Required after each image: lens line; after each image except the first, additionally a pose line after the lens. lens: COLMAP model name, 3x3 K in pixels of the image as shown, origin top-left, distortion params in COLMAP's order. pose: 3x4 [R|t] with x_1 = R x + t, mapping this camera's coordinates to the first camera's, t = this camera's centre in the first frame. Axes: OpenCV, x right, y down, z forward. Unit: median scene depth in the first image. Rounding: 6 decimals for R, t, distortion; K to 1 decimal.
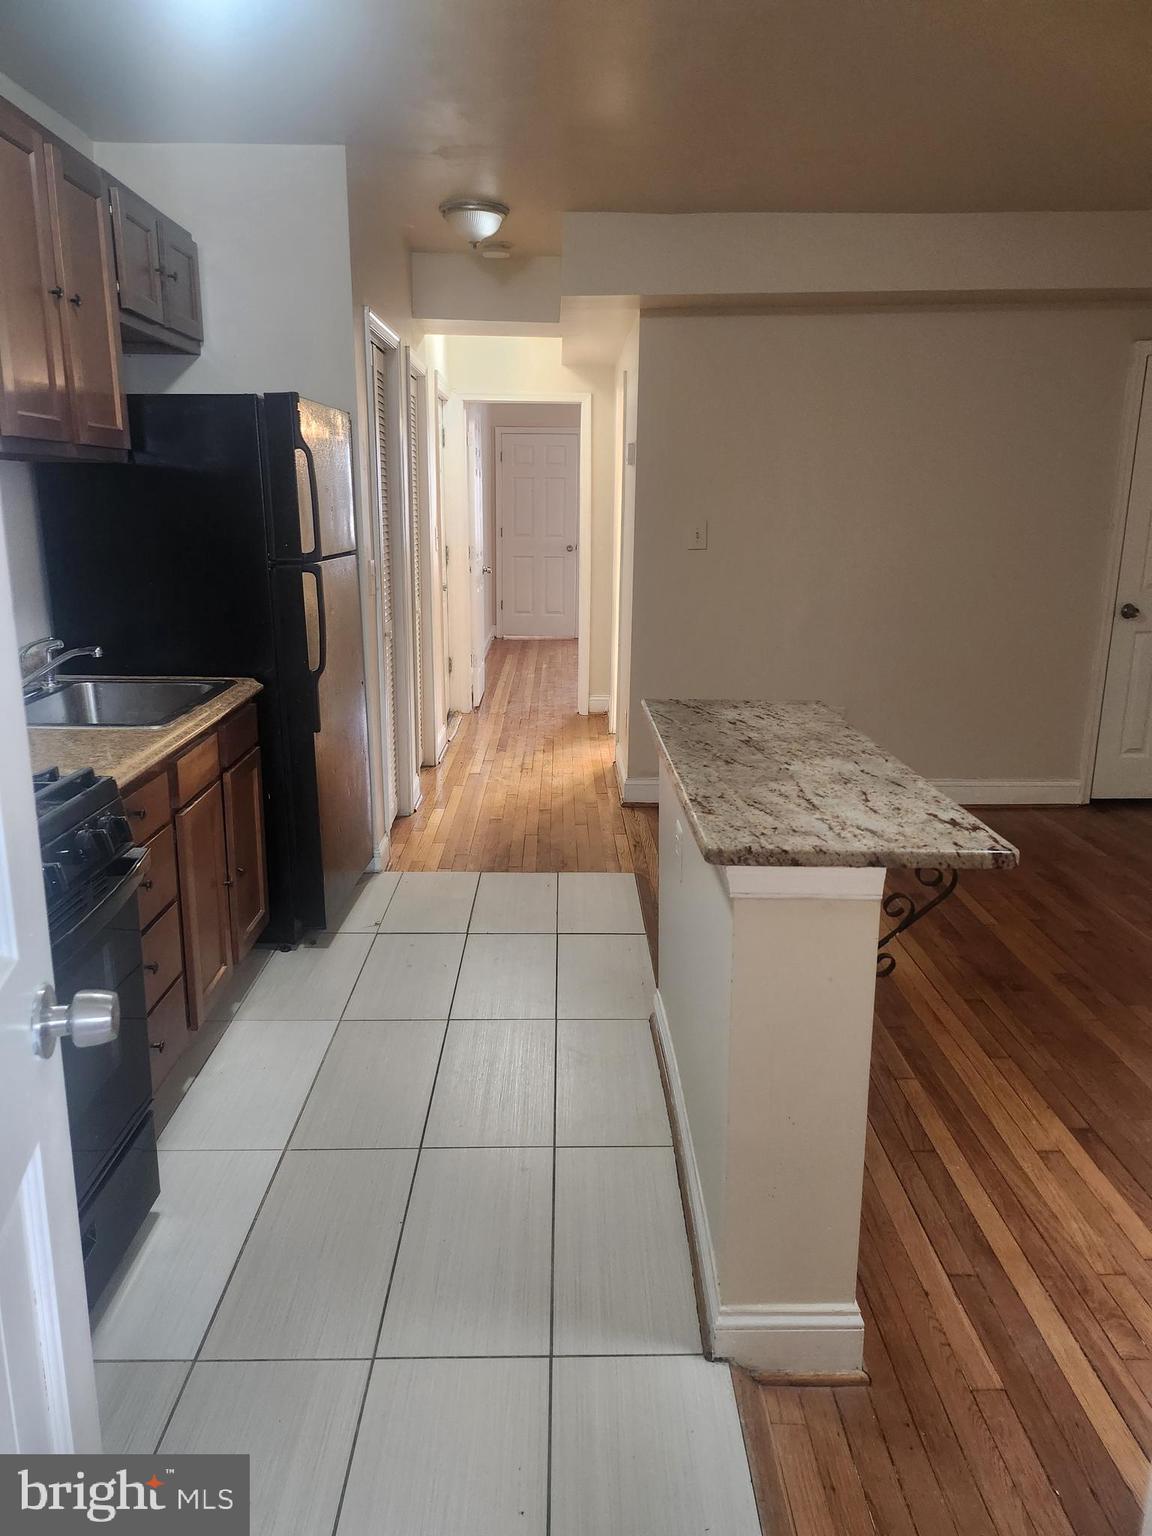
lens RADIAL K [[1074.2, 0, 570.9], [0, 1074.2, 756.3], [0, 0, 1]] dist [0.060761, -0.055146]
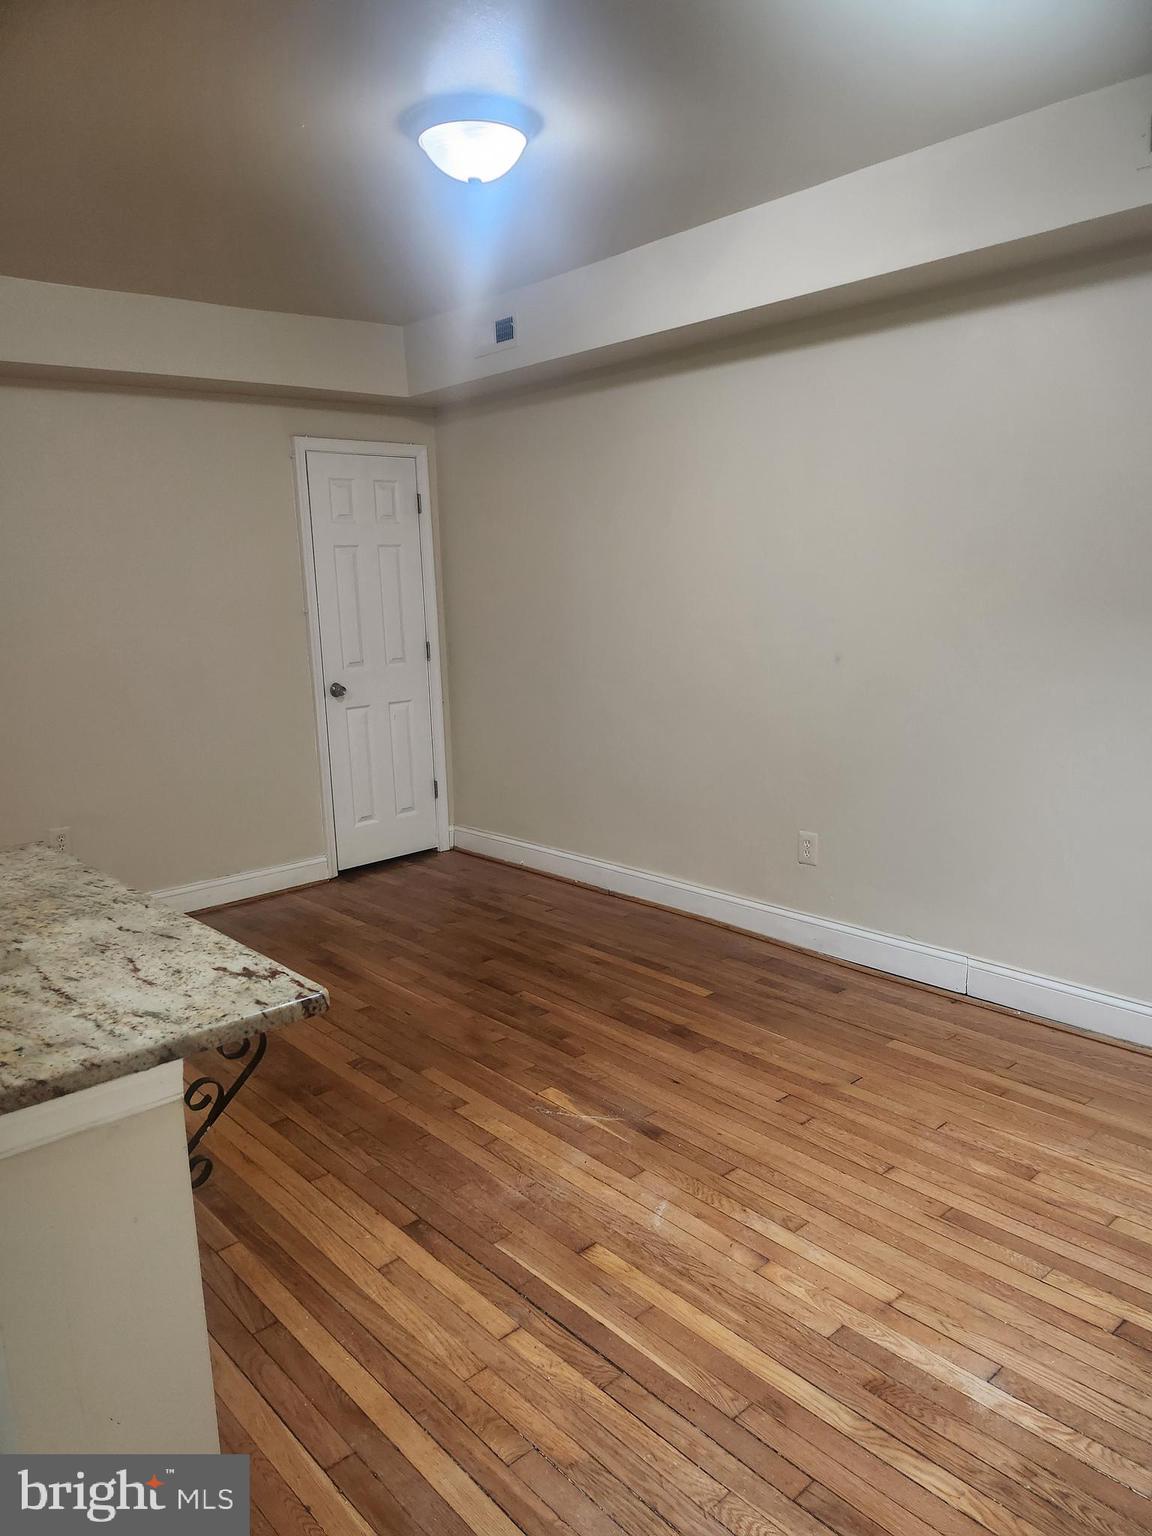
lens RADIAL K [[1074.2, 0, 585.5], [0, 1074.2, 781.5], [0, 0, 1]] dist [0.060761, -0.055146]
pose [[0.752038, -0.151958, 0.641364, 0.024342], [0.185470, 0.982531, 0.015316, -0.040488], [-0.632487, 0.107436, 0.767084, 0.129509]]
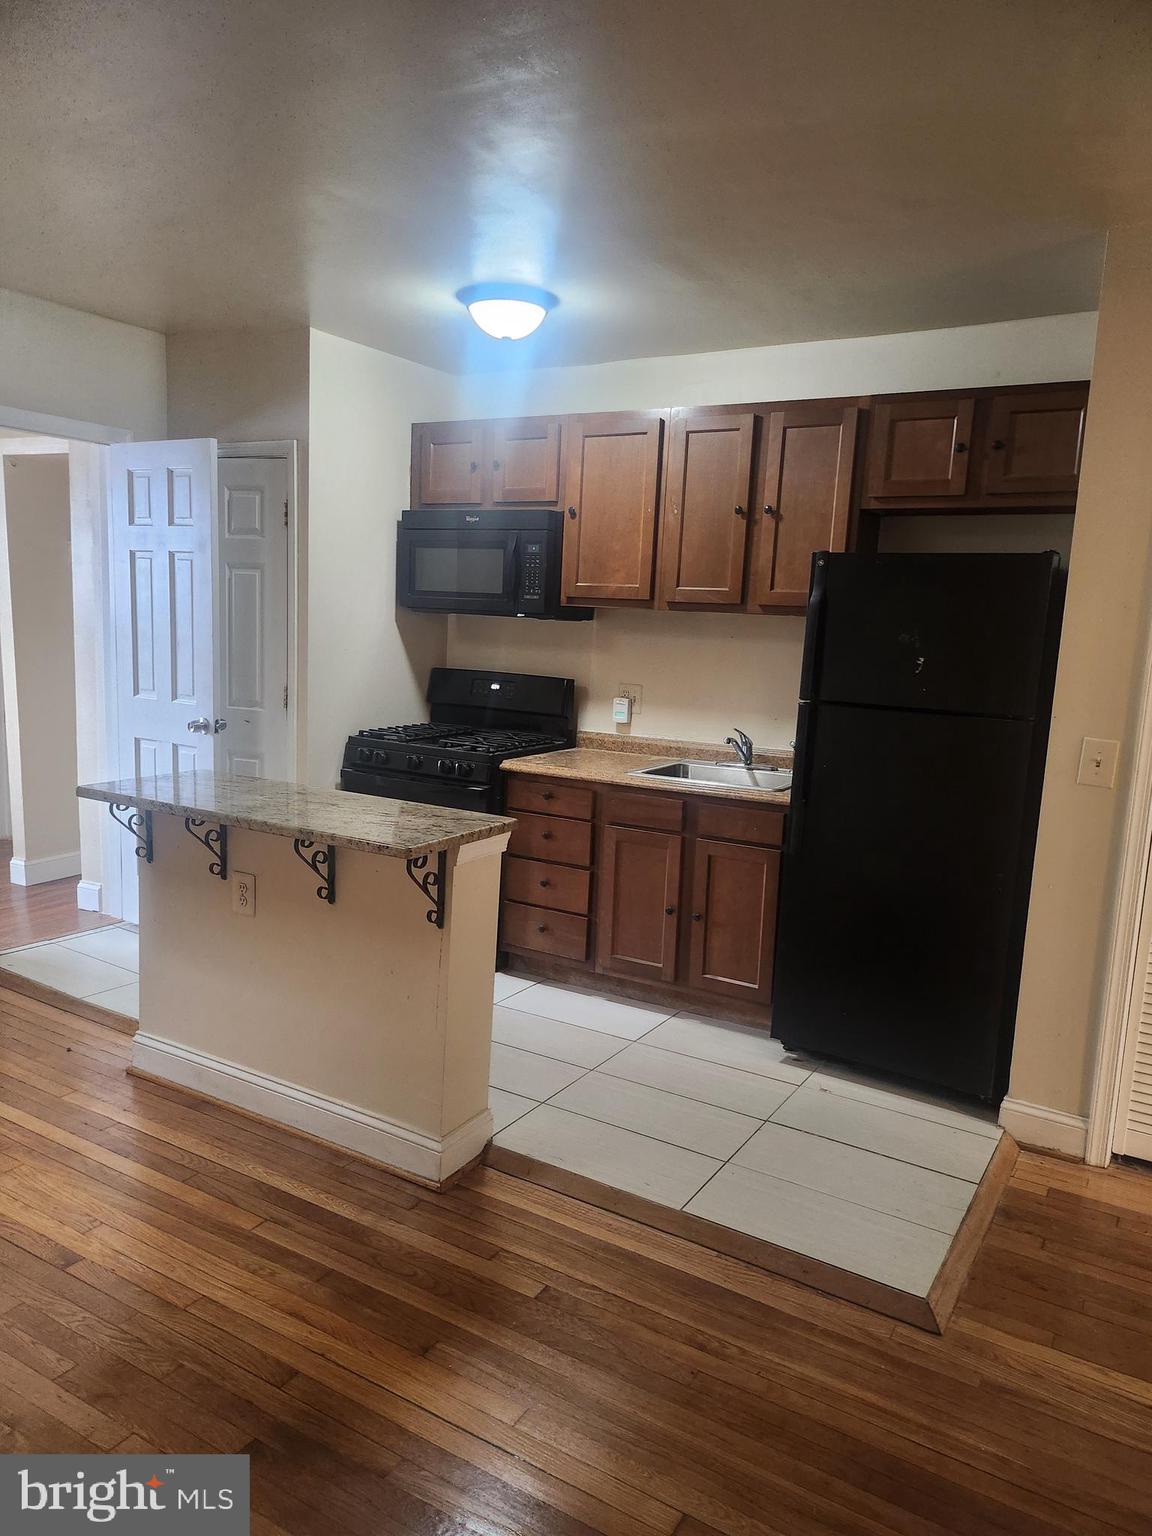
lens RADIAL K [[1074.2, 0, 564.9], [0, 1074.2, 780.4], [0, 0, 1]] dist [0.060761, -0.055146]
pose [[-0.523638, 0.099394, -0.846123, 1.184368], [-0.242462, 0.934713, 0.259852, -0.477771], [0.816710, 0.341221, -0.465352, 1.940808]]
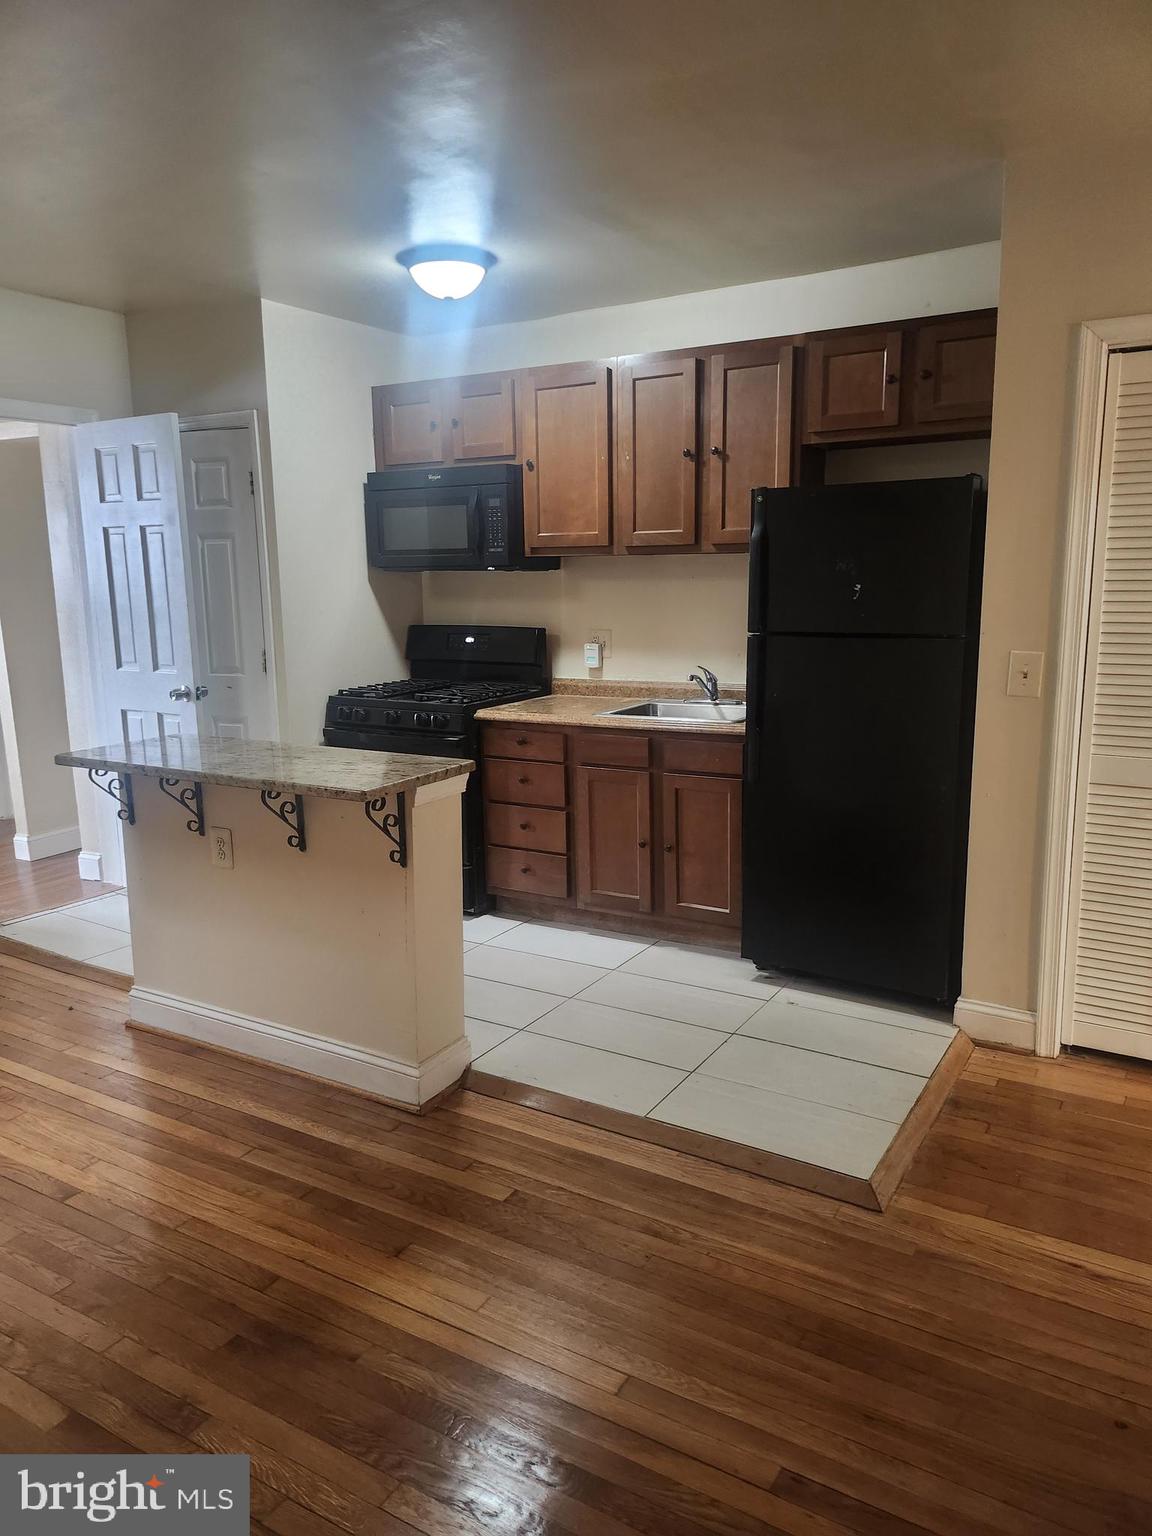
lens RADIAL K [[1074.2, 0, 586.1], [0, 1074.2, 759.4], [0, 0, 1]] dist [0.060761, -0.055146]
pose [[-0.517491, 0.148102, -0.842774, 1.196296], [-0.186517, 0.941702, 0.280015, -0.492809], [0.835113, 0.302097, -0.459699, 2.053546]]
